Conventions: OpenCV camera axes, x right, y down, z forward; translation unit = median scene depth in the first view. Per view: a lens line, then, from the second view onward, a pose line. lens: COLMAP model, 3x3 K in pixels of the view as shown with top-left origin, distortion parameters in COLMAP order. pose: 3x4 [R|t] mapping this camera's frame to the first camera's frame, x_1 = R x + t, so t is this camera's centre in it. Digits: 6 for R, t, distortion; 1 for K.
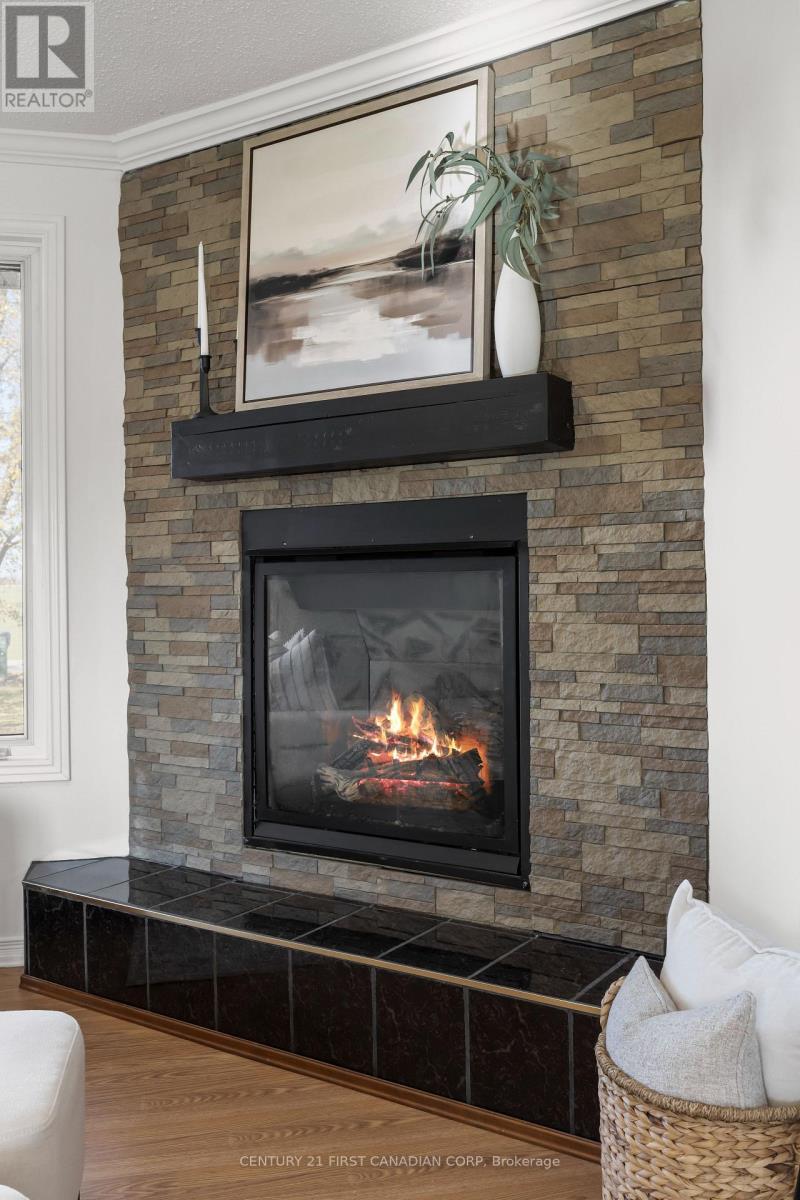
lens RADIAL K [[1098.8, 0, 416.0], [0, 1098.8, 589.1], [0, 0, 1]] dist [0.001937, 0.008667]
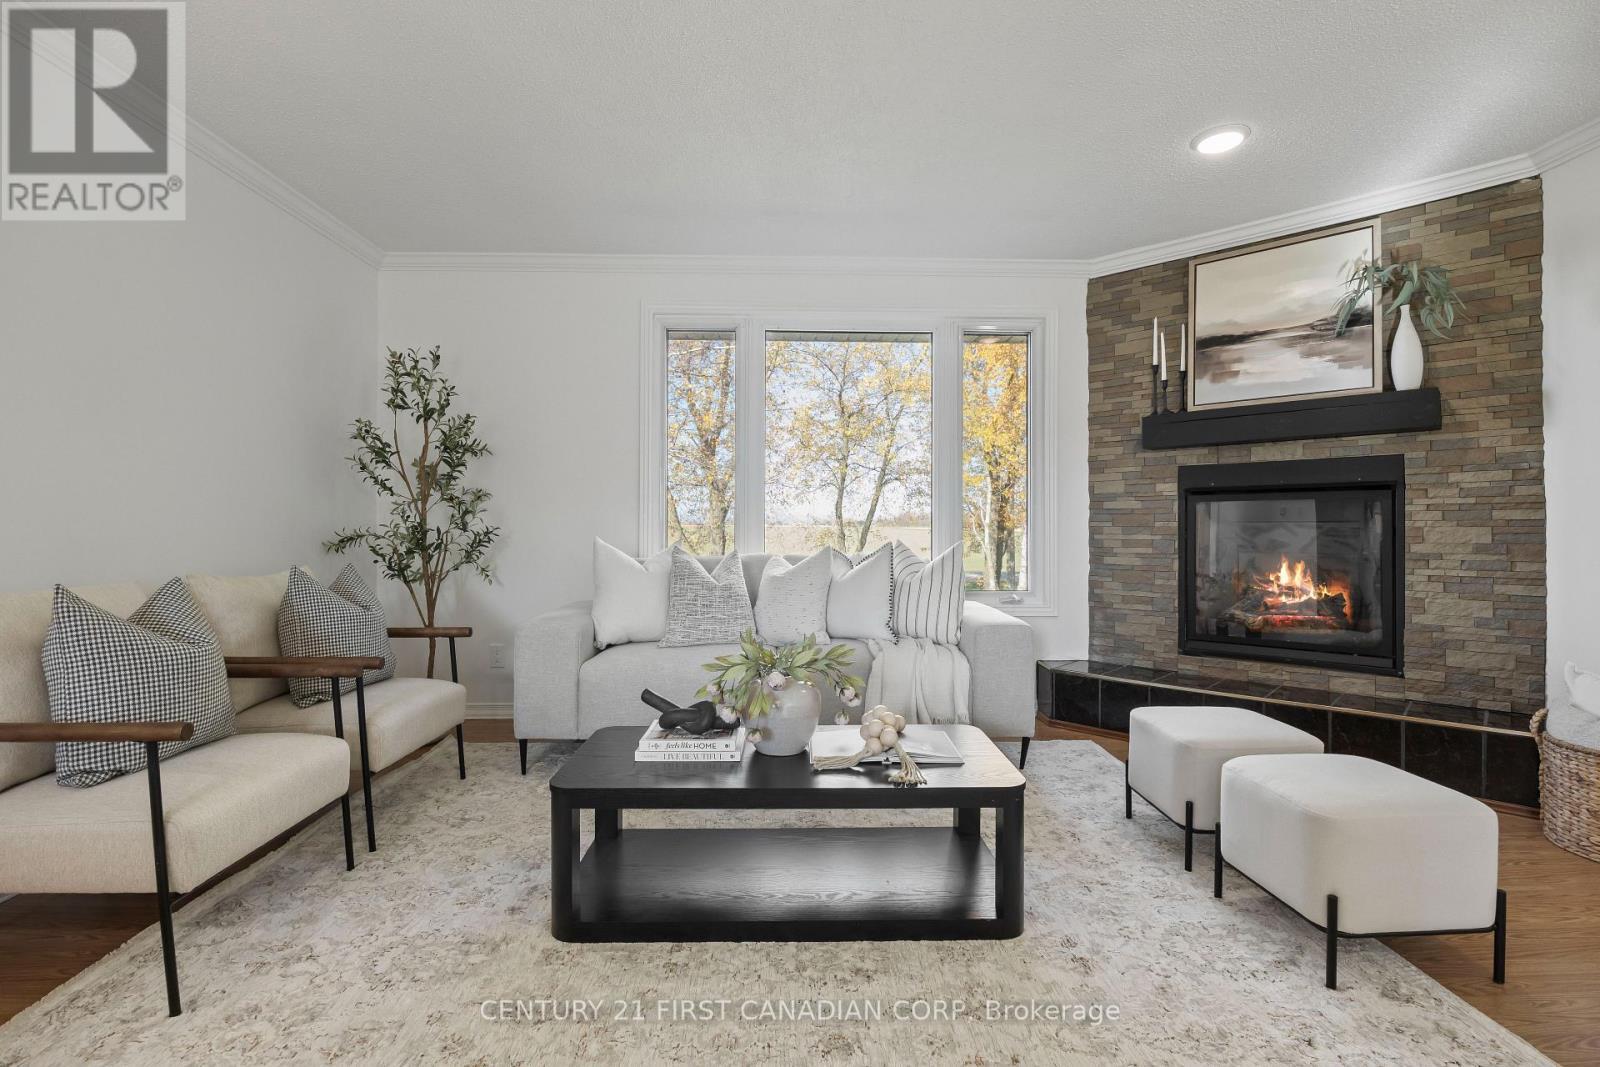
lens RADIAL K [[758.8, 0, 798.3], [0, 758.8, 526.3], [0, 0, 1]] dist [-0.012534, 0.000673]
pose [[0.983142, 0.009470, -0.182600, -0.633649], [-0.010495, 0.999934, -0.004645, 0.045207], [0.182544, 0.006483, 0.983176, -0.376425]]
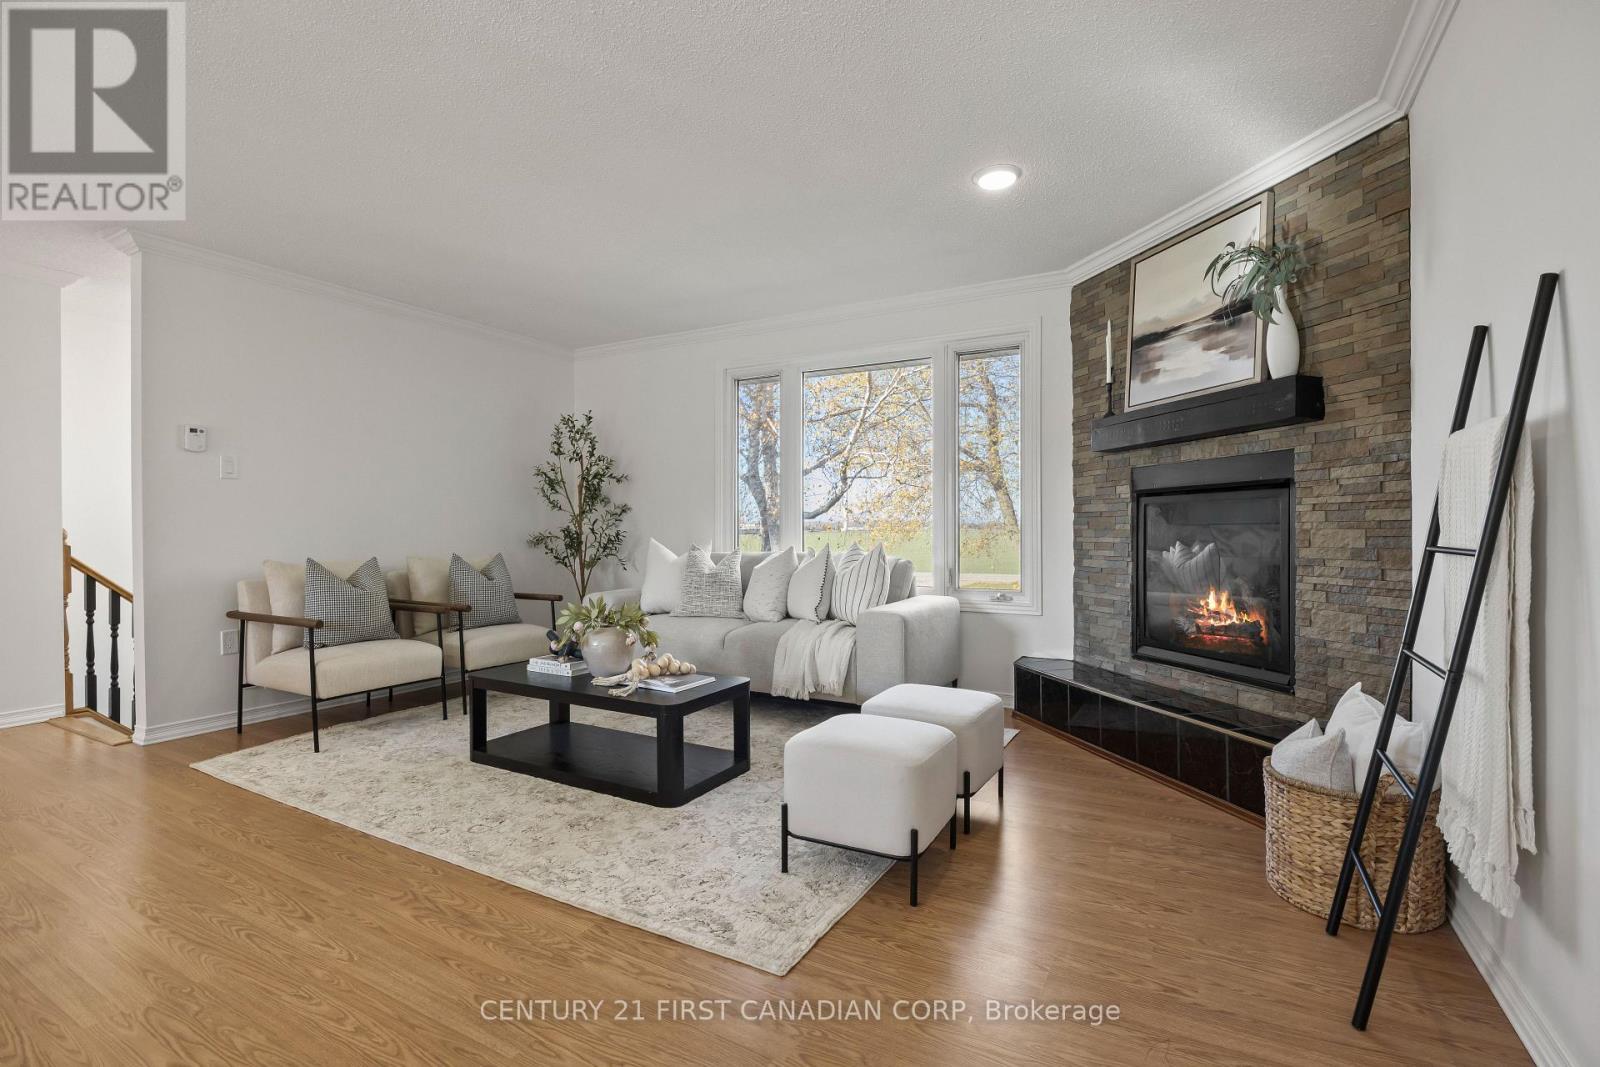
lens RADIAL K [[752.7, 0, 794.8], [0, 752.7, 529.6], [0, 0, 1]] dist [-0.014889, 0.000674]
pose [[0.744874, 0.006846, -0.667170, 0.283039], [-0.007530, 0.999970, 0.001855, 0.034363], [0.667162, 0.003642, 0.744903, -0.299797]]
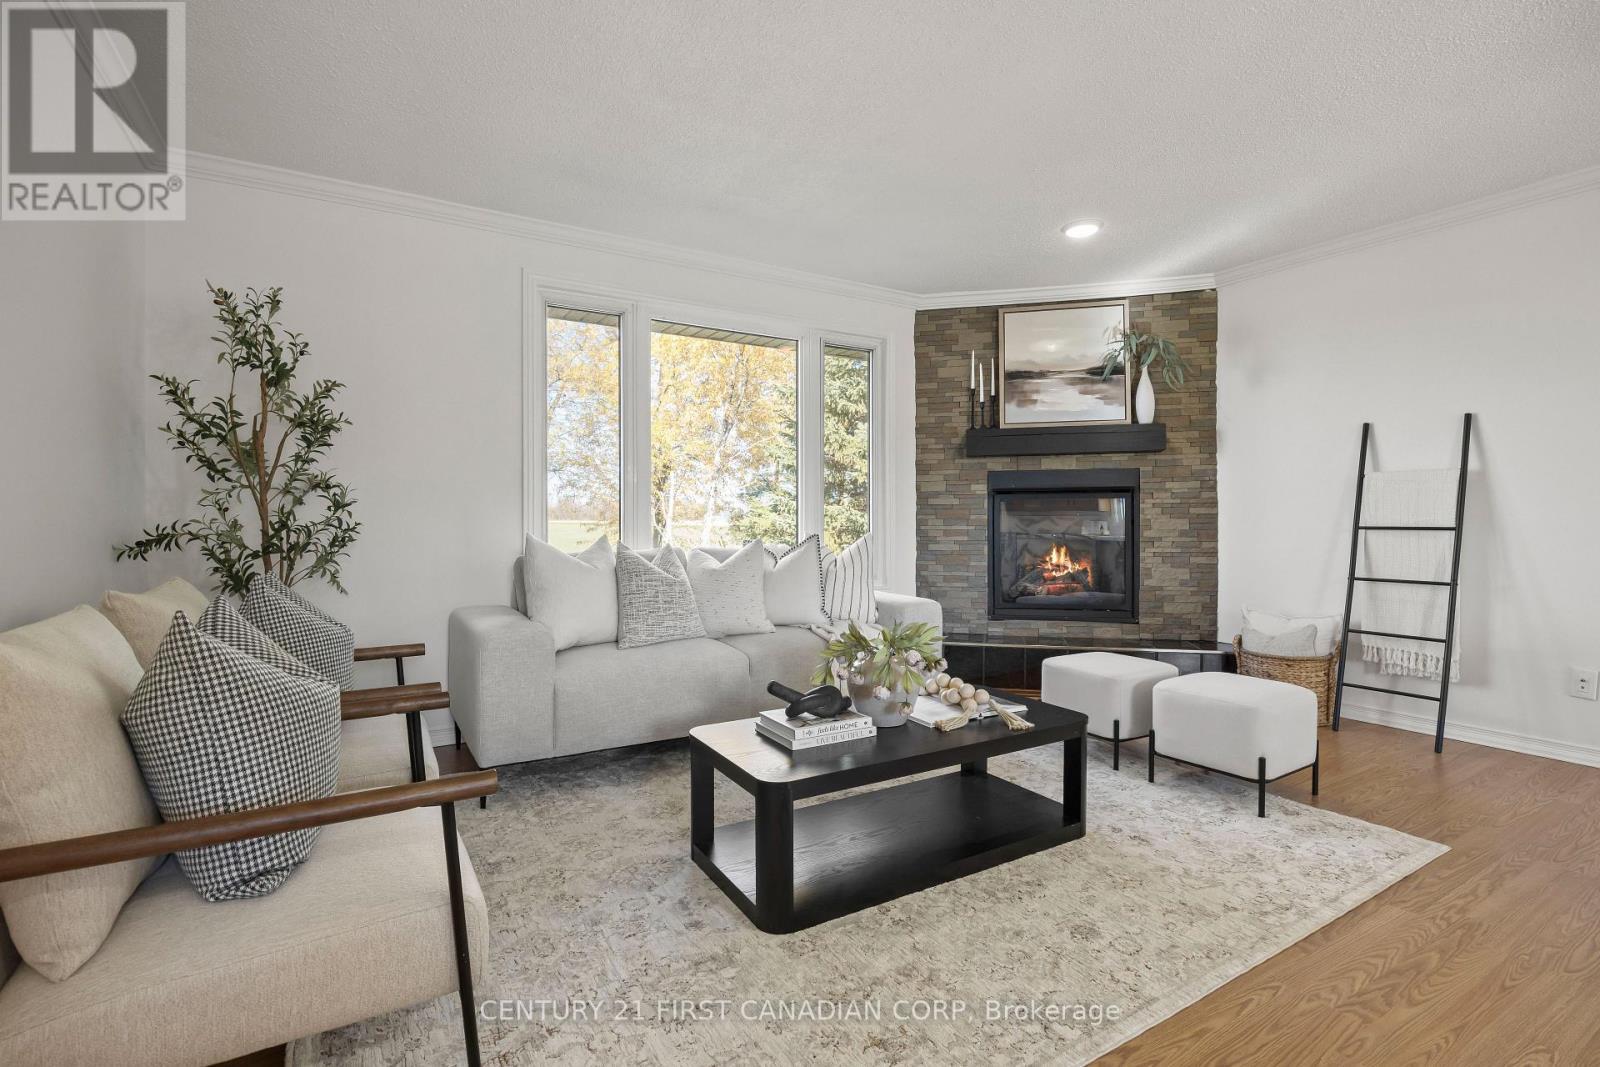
lens RADIAL K [[757.1, 0, 811.8], [0, 757.1, 530.8], [0, 0, 1]] dist [-0.009703, -0.000272]
pose [[0.941285, 0.000935, 0.337611, -1.194552], [-0.003695, 0.999965, 0.007534, 0.047623], [-0.337592, -0.008339, 0.941256, -0.393938]]
